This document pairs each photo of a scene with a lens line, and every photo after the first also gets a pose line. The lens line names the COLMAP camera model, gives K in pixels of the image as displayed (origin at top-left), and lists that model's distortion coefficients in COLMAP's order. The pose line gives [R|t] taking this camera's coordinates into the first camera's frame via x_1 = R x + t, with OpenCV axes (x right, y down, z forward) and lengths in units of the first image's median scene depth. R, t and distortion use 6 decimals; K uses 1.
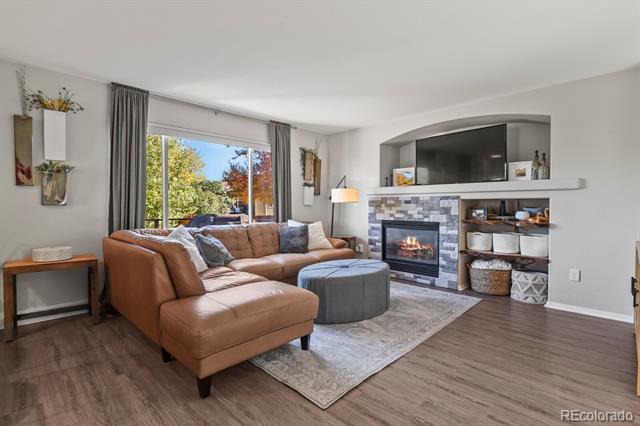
lens RADIAL K [[316.1, 0, 318.9], [0, 316.1, 209.8], [0, 0, 1]] dist [-0.011892, -0.000118]
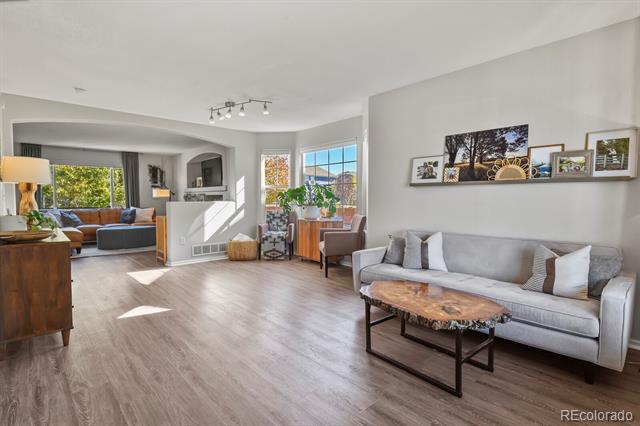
lens RADIAL K [[316.1, 0, 318.9], [0, 316.1, 209.8], [0, 0, 1]] dist [-0.011892, -0.000118]
pose [[0.998882, -0.002489, -0.047215, 1.365589], [0.003470, 0.999780, 0.020706, 0.020207], [0.047153, -0.020847, 0.998670, -0.979222]]
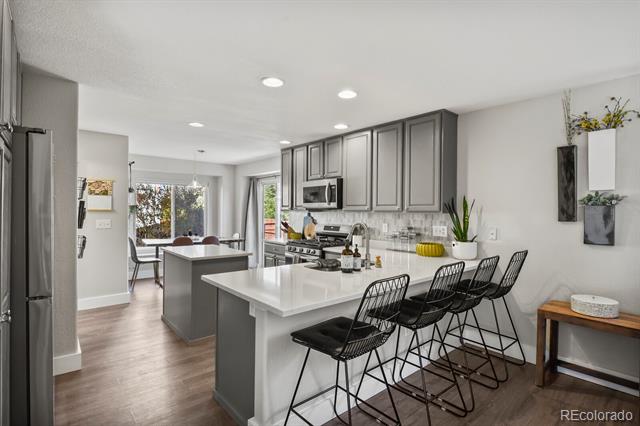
lens RADIAL K [[316.1, 0, 318.9], [0, 316.1, 209.8], [0, 0, 1]] dist [-0.011892, -0.000118]
pose [[-0.088327, -0.007688, -0.996062, 0.028299], [-0.024522, 0.999684, -0.005541, -0.069546], [0.995790, 0.023936, -0.088488, 0.279654]]
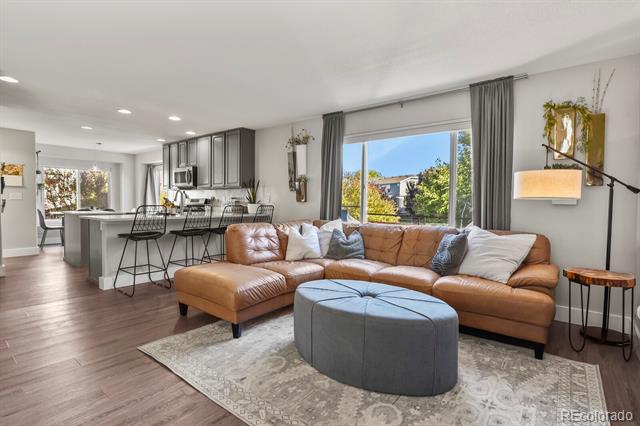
lens RADIAL K [[316.1, 0, 318.9], [0, 316.1, 209.8], [0, 0, 1]] dist [-0.011892, -0.000118]
pose [[0.096698, 0.024177, -0.995020, 0.678832], [-0.026724, 0.999408, 0.021686, -0.009821], [0.994955, 0.024494, 0.097286, 0.770247]]
